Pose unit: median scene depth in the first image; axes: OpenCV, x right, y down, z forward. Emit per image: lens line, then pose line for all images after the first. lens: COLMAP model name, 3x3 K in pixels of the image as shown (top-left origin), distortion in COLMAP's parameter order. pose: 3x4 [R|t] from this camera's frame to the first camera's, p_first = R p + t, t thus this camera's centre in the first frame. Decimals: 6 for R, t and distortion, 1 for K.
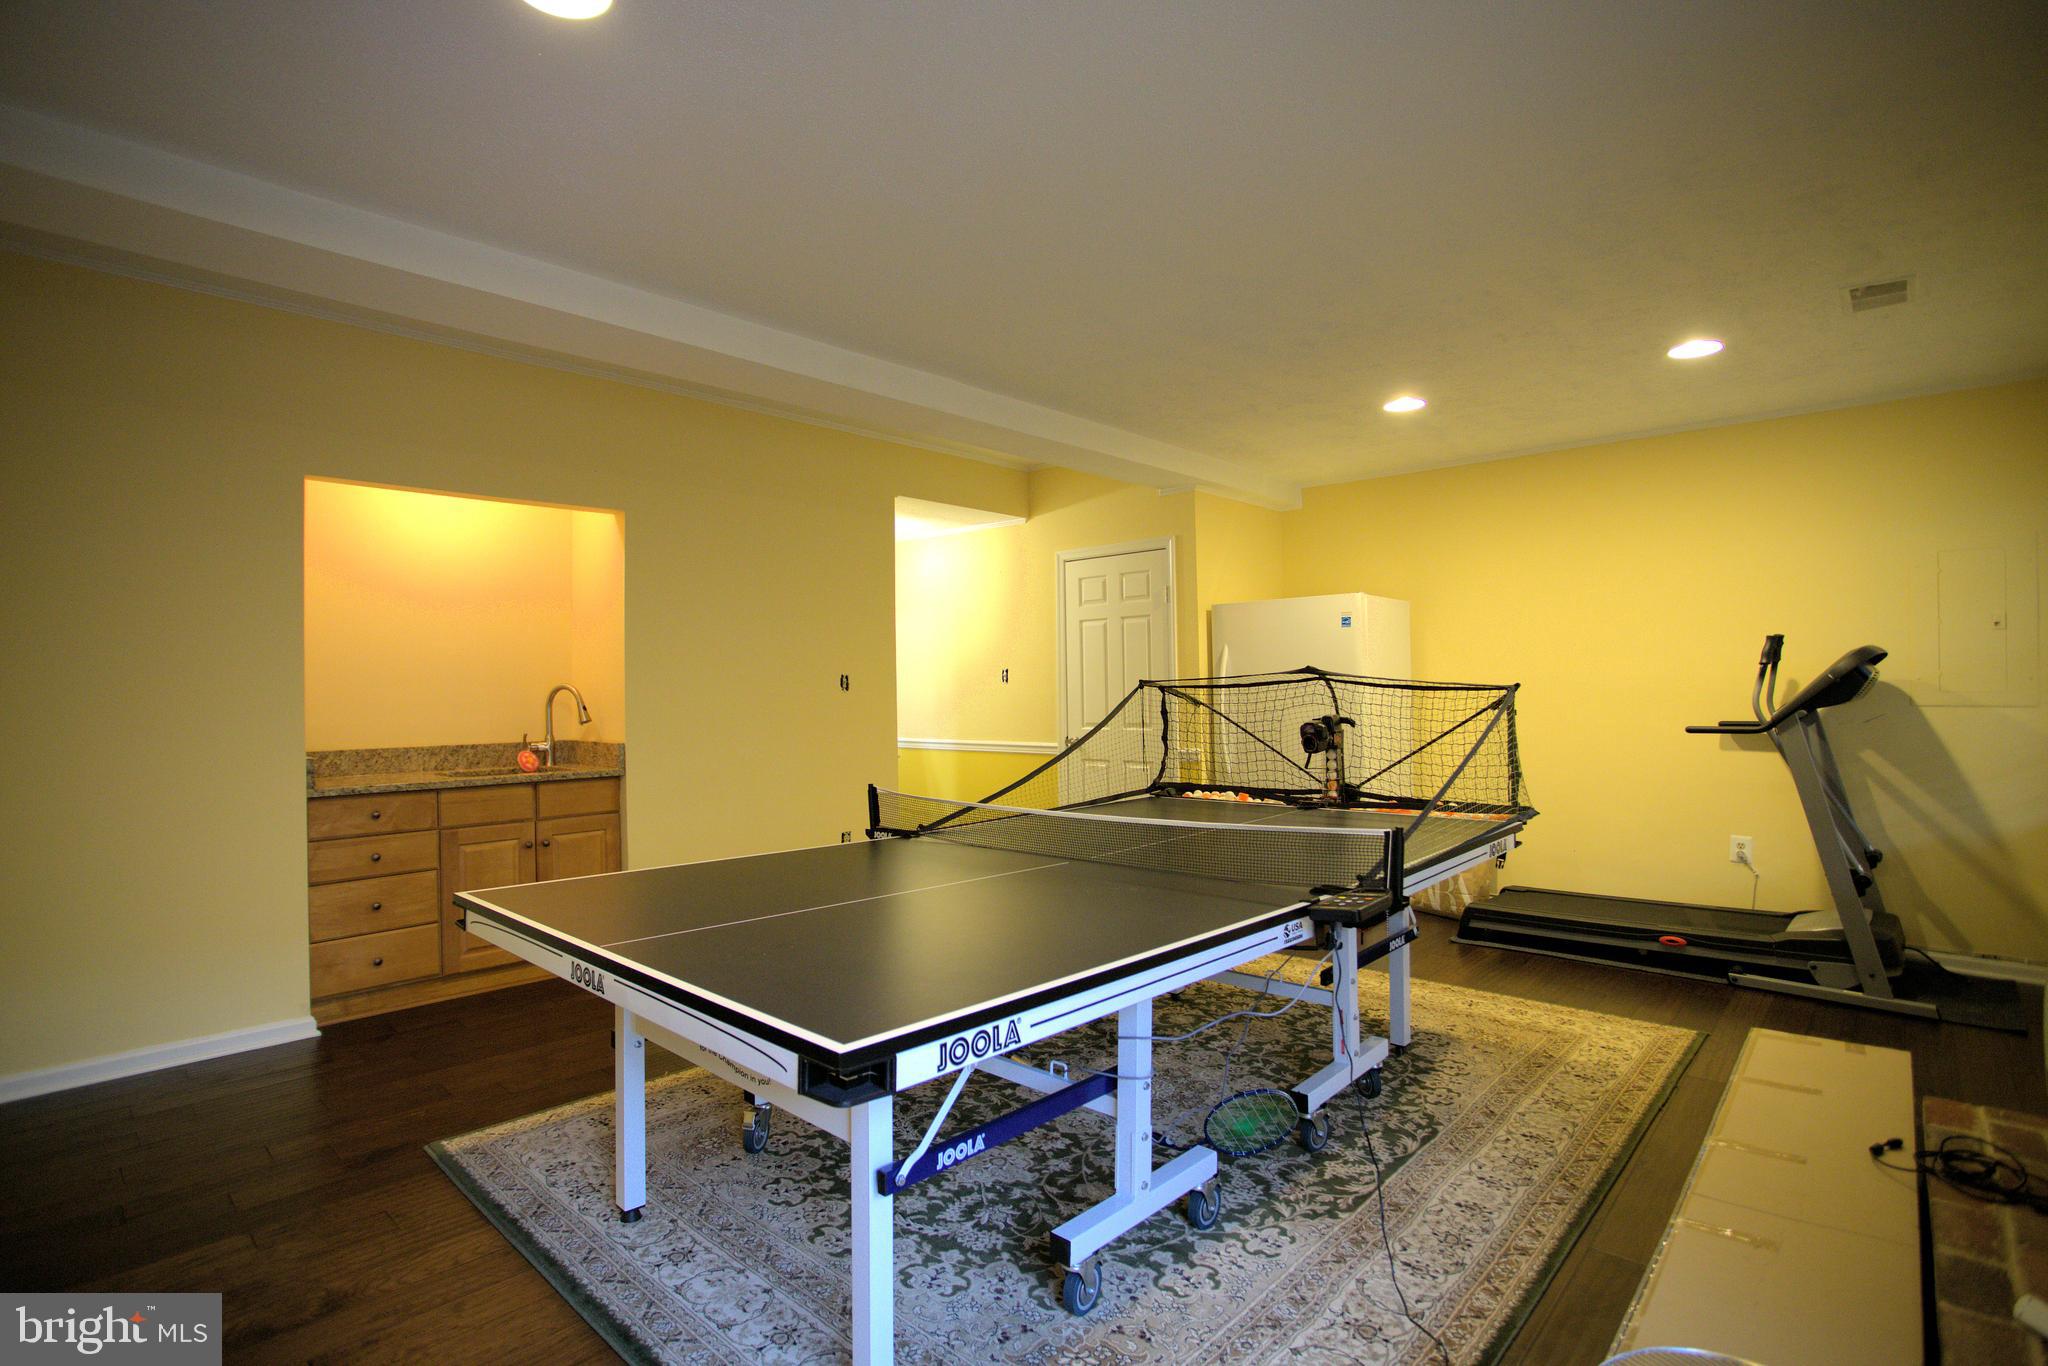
lens RADIAL K [[987.5, 0, 1020.8], [0, 987.5, 678.2], [0, 0, 1]] dist [-0.072463, 0.031757]
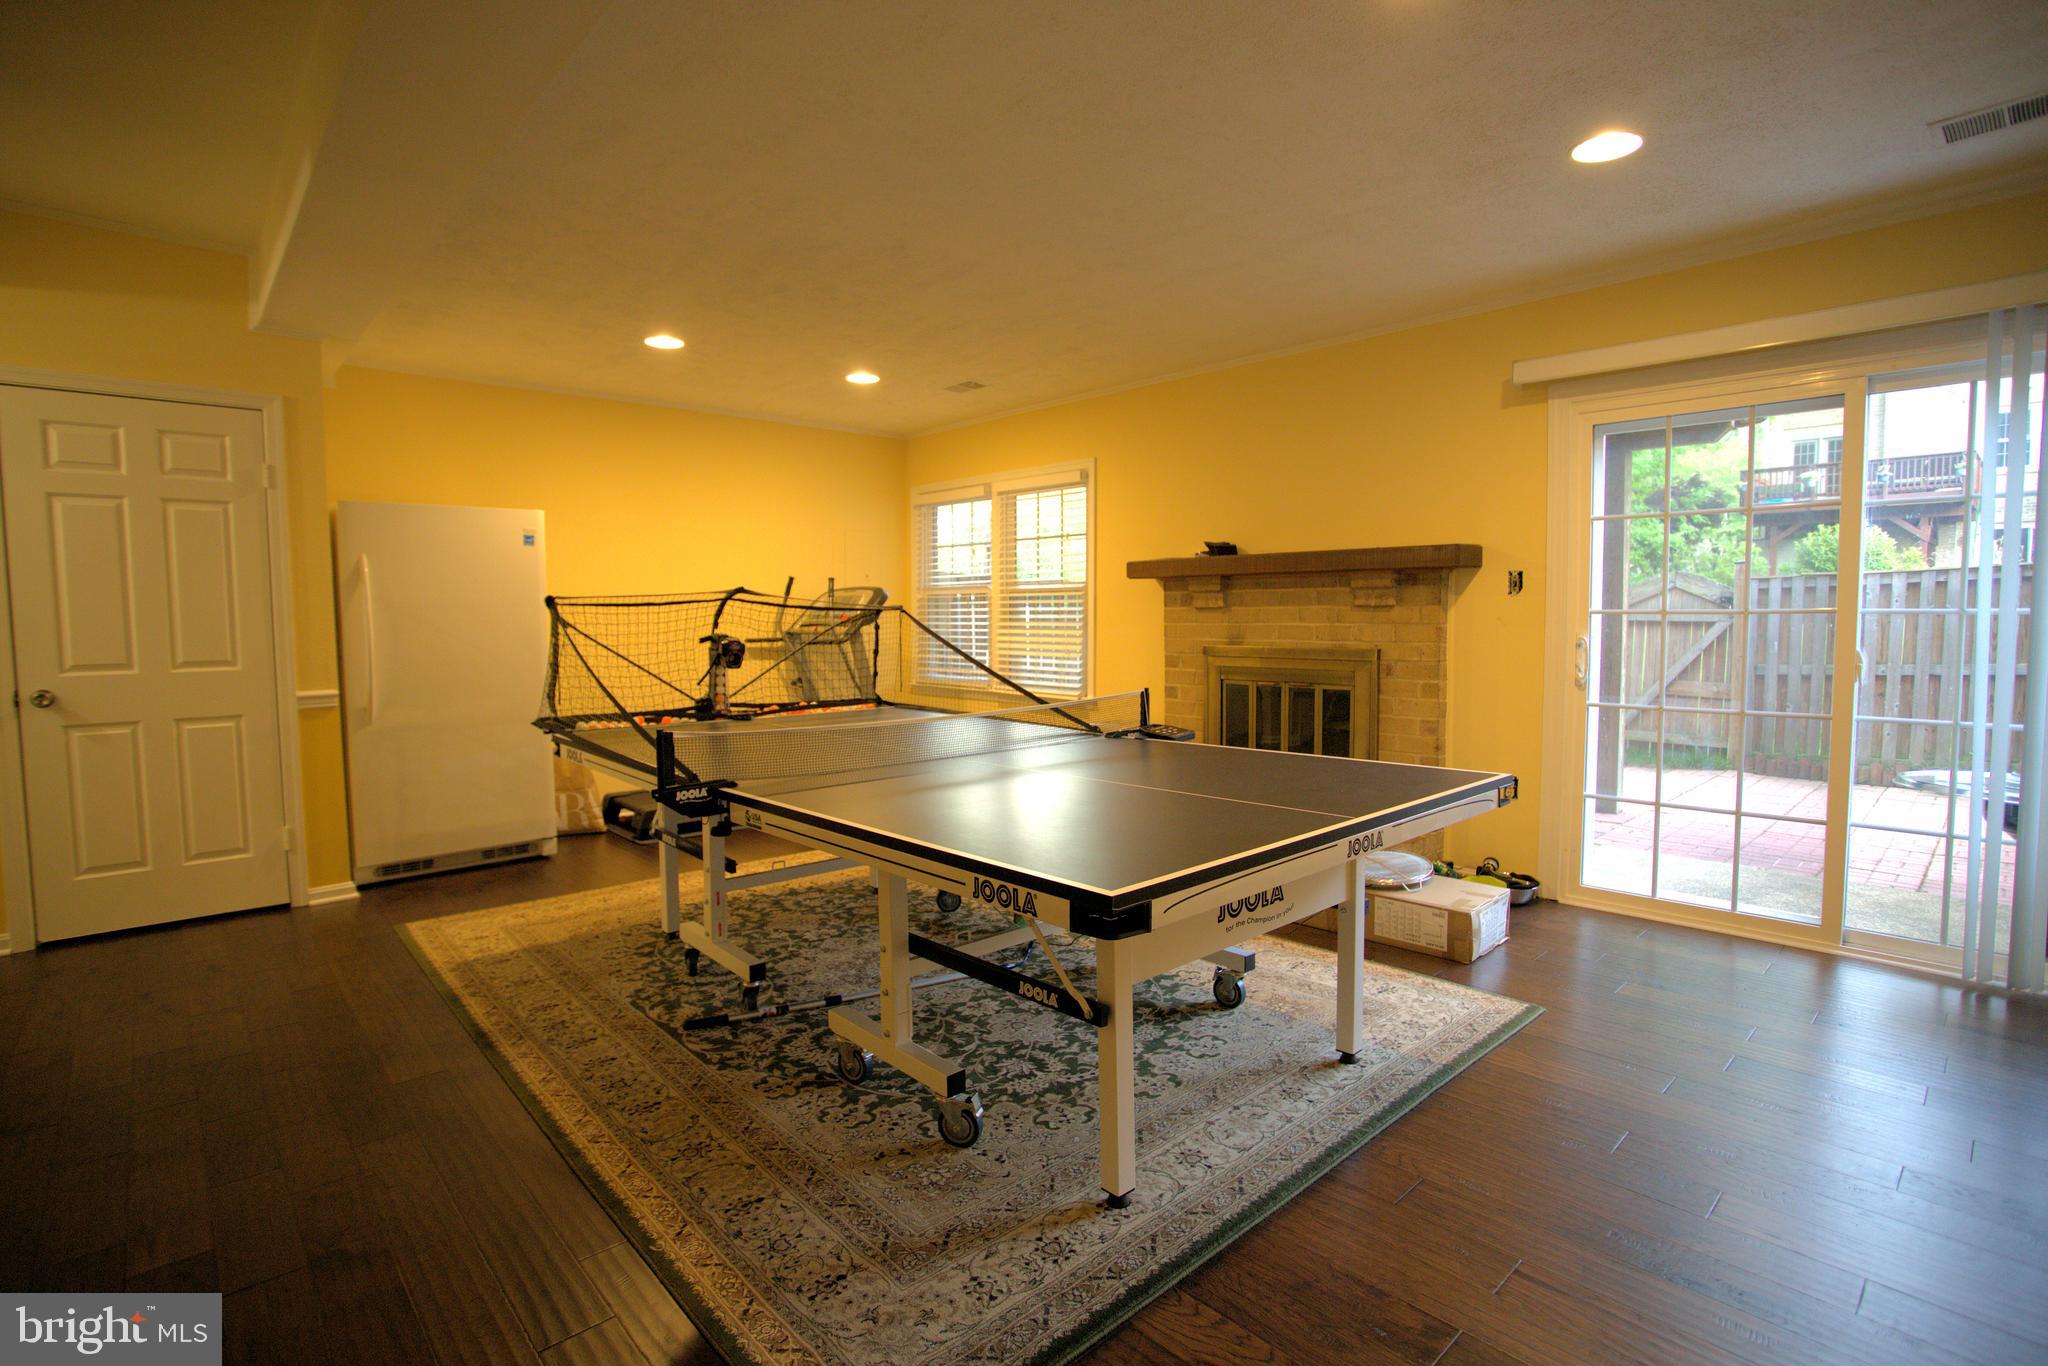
lens RADIAL K [[987.5, 0, 1020.8], [0, 987.5, 678.2], [0, 0, 1]] dist [-0.072463, 0.031757]
pose [[0.081770, -0.054890, 0.995139, -0.858590], [-0.009362, 0.998396, 0.055839, 0.027488], [-0.996607, -0.013882, 0.081125, 0.697495]]
